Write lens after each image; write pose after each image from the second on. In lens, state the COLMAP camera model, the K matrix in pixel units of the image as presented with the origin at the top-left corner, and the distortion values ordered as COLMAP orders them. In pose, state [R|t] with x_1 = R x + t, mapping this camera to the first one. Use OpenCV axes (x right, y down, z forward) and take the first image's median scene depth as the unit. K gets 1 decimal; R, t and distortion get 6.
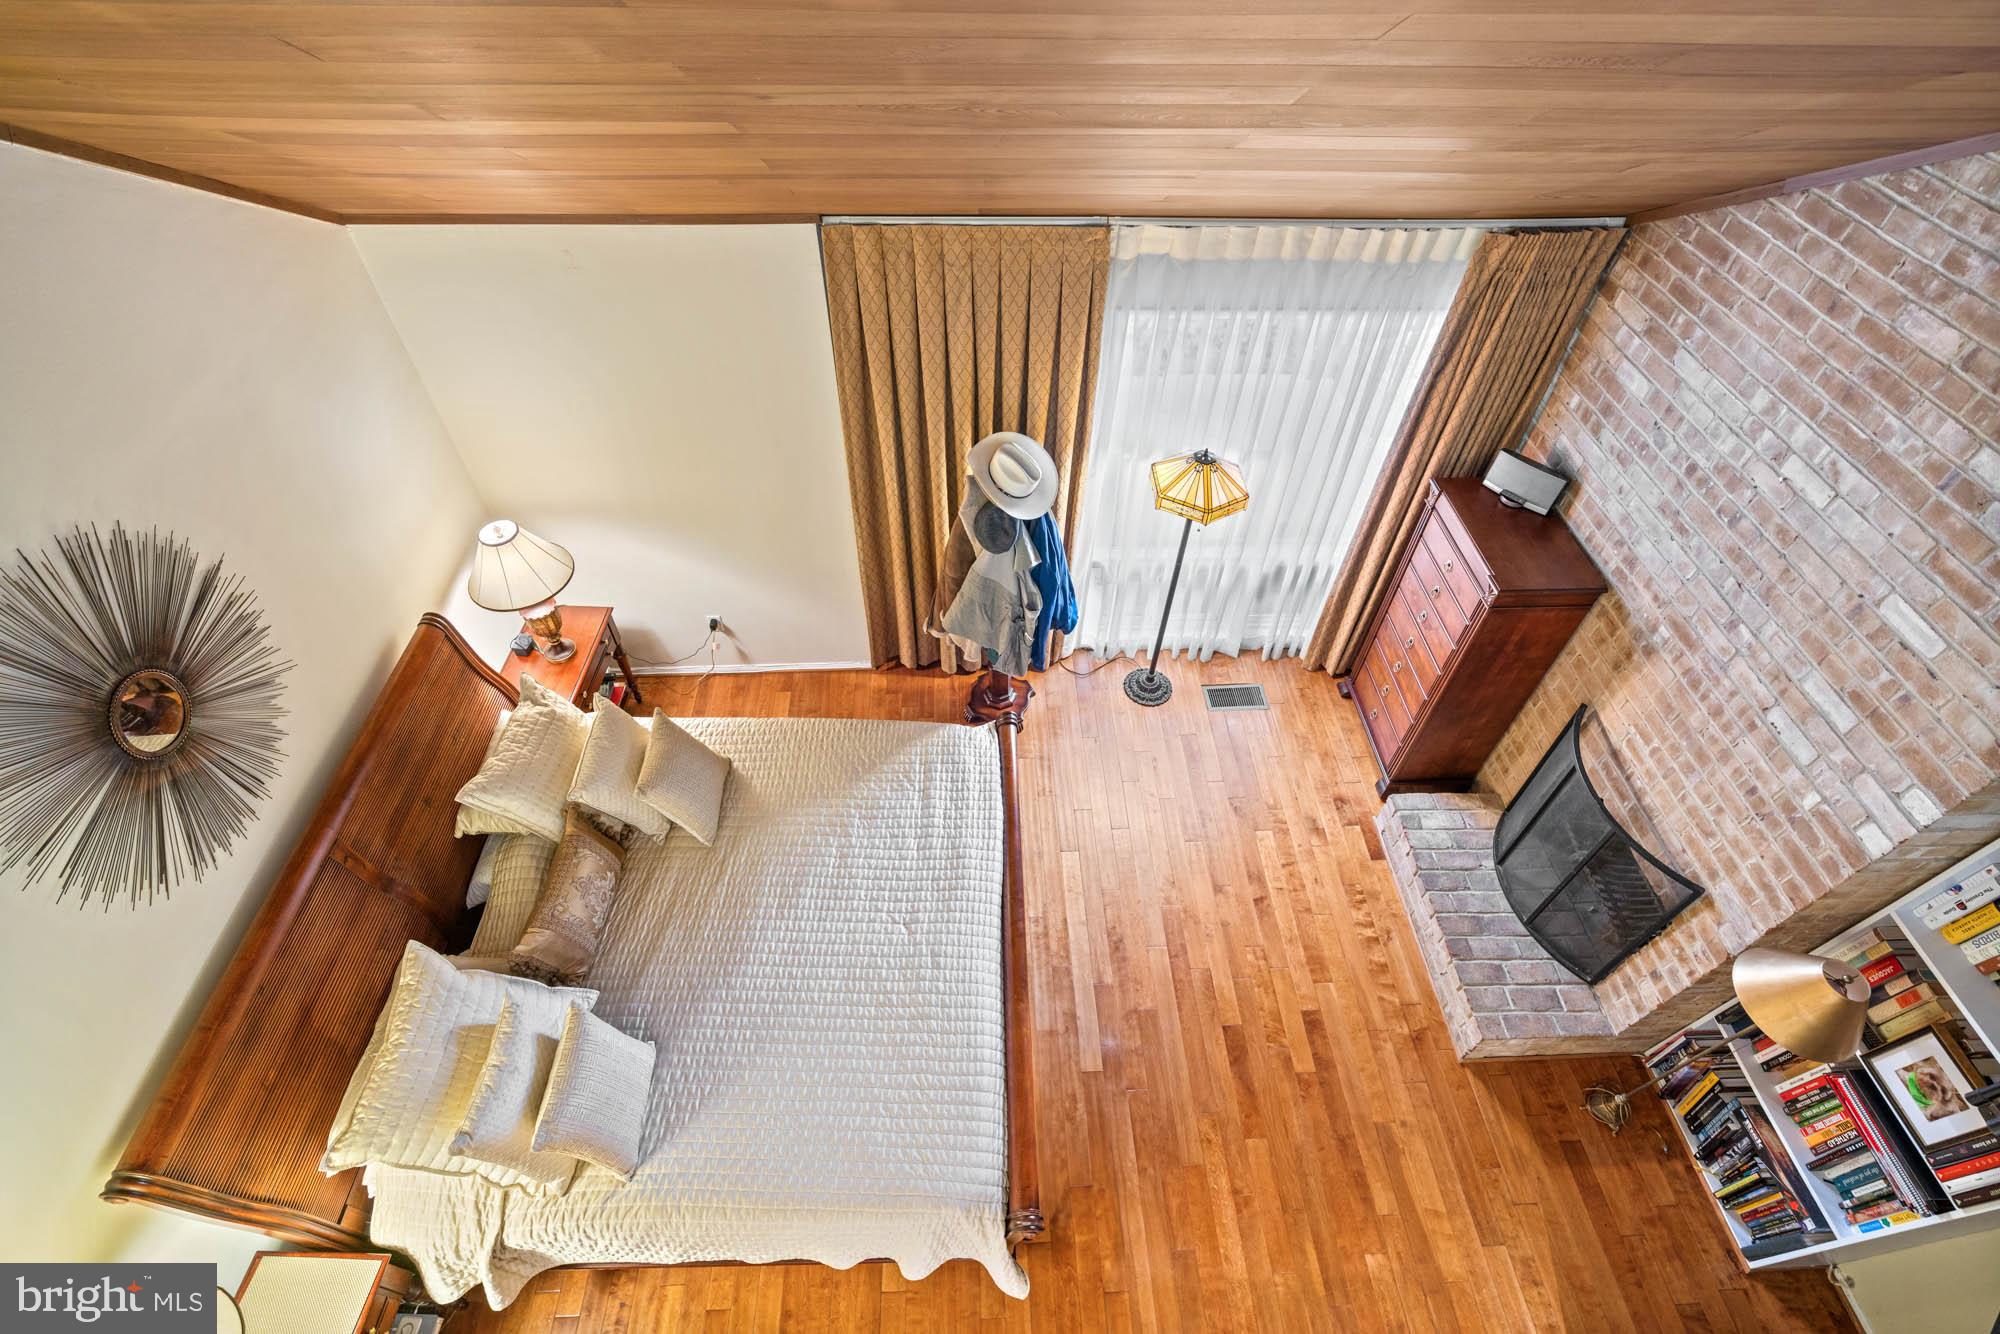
lens RADIAL K [[904.1, 0, 993.6], [0, 904.1, 664.3], [0, 0, 1]] dist [-0.007944, 0.004499]
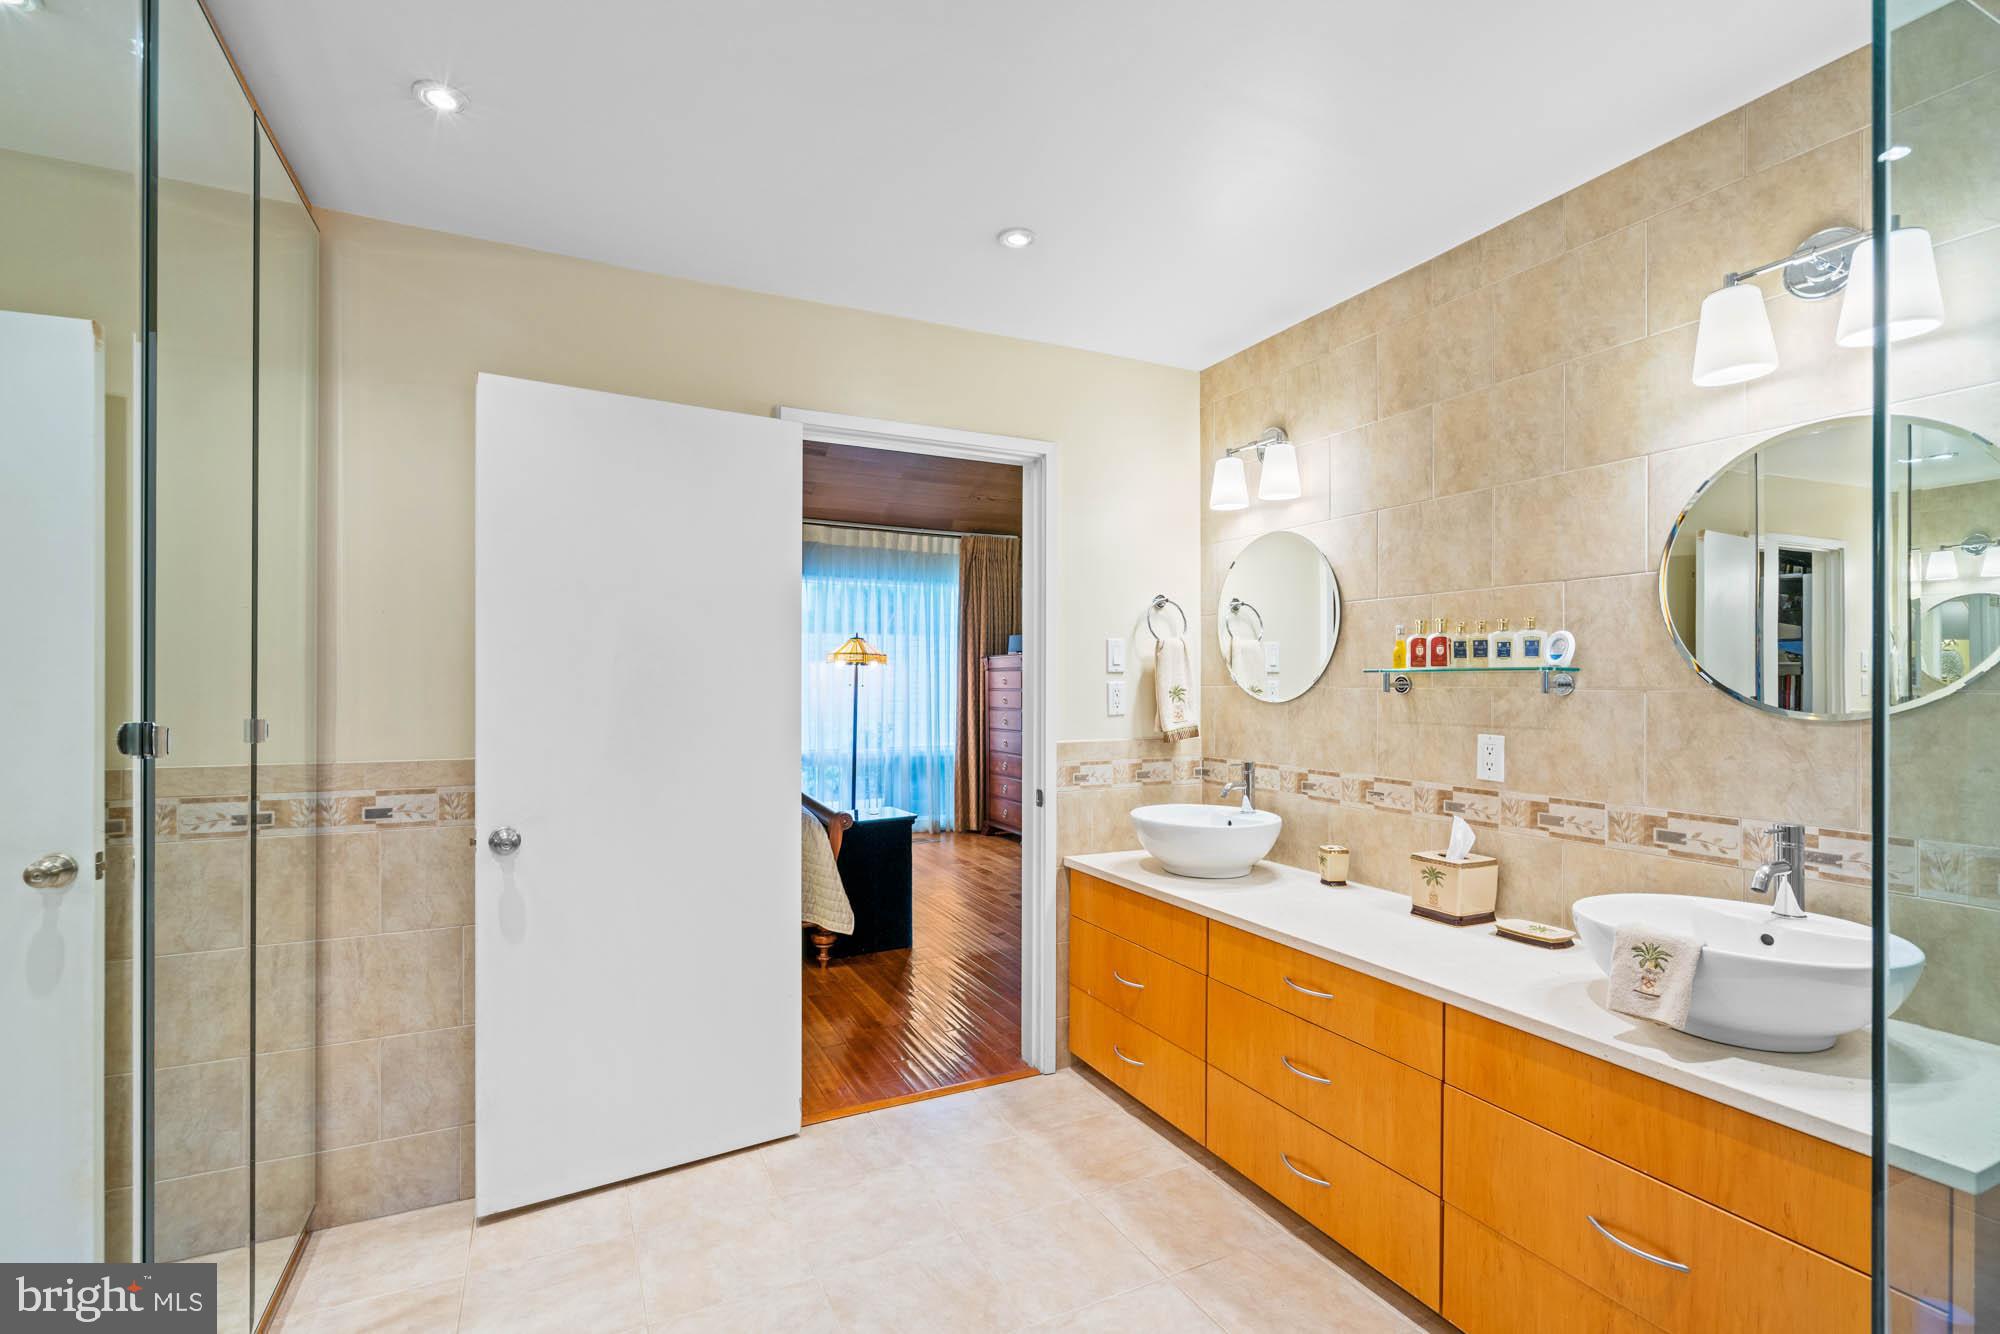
lens RADIAL K [[904.1, 0, 1010.0], [0, 904.1, 679.0], [0, 0, 1]] dist [-0.007944, 0.004499]
pose [[0.905364, -0.010526, 0.424506, -0.256919], [0.322855, 0.666426, -0.672043, 1.157838], [-0.275828, 0.745497, 0.606756, -0.095822]]
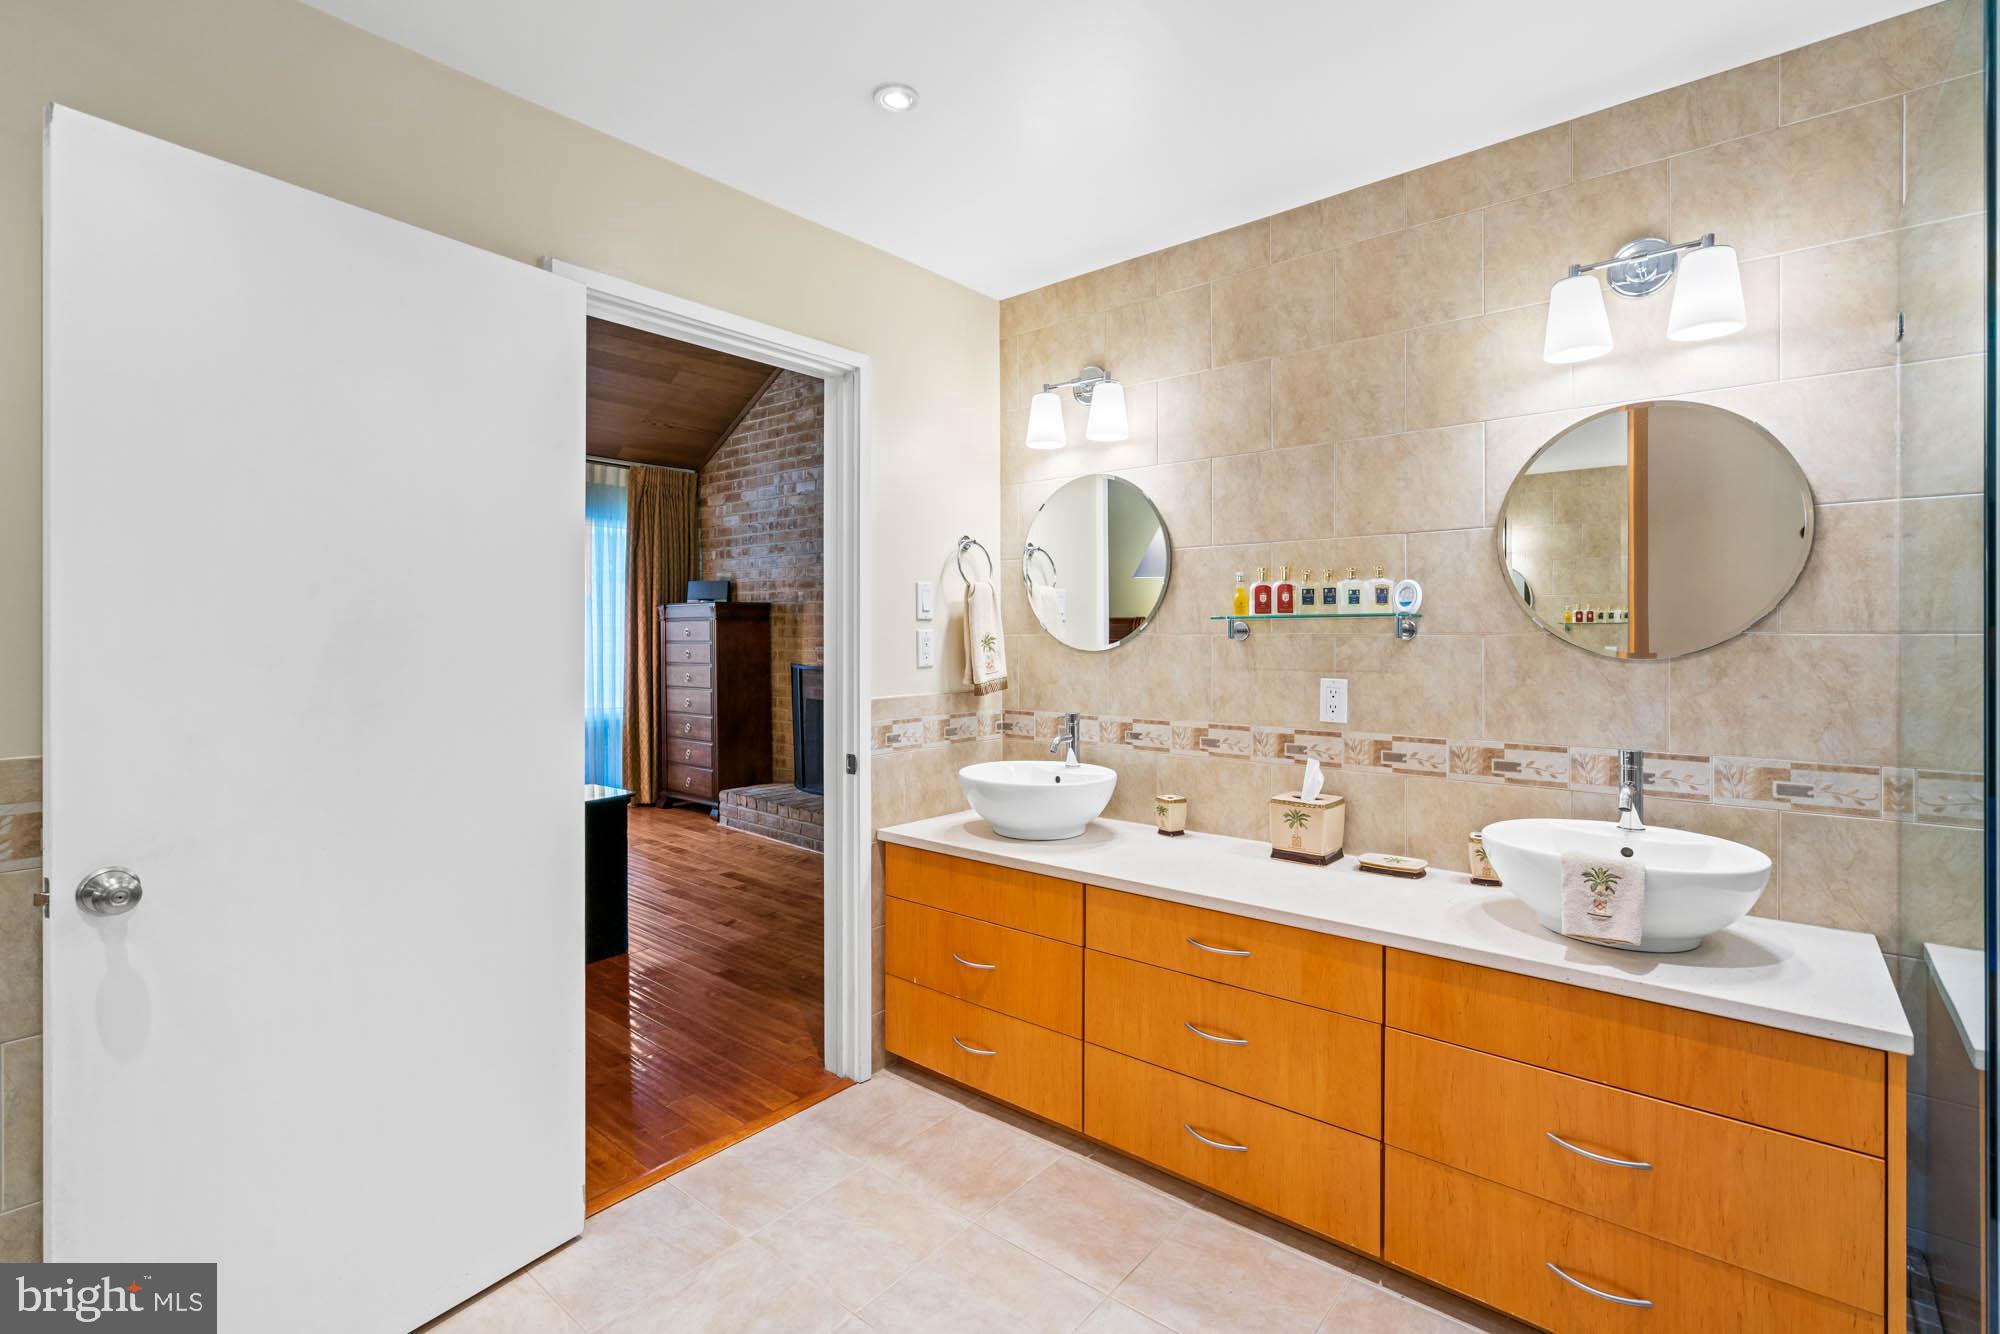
lens RADIAL K [[904.1, 0, 1007.7], [0, 904.1, 632.4], [0, 0, 1]] dist [-0.007944, 0.004499]
pose [[0.656206, -0.011050, 0.754500, -0.338537], [0.567870, 0.665682, -0.484141, 1.031996], [-0.496907, 0.746154, 0.443099, 0.022360]]
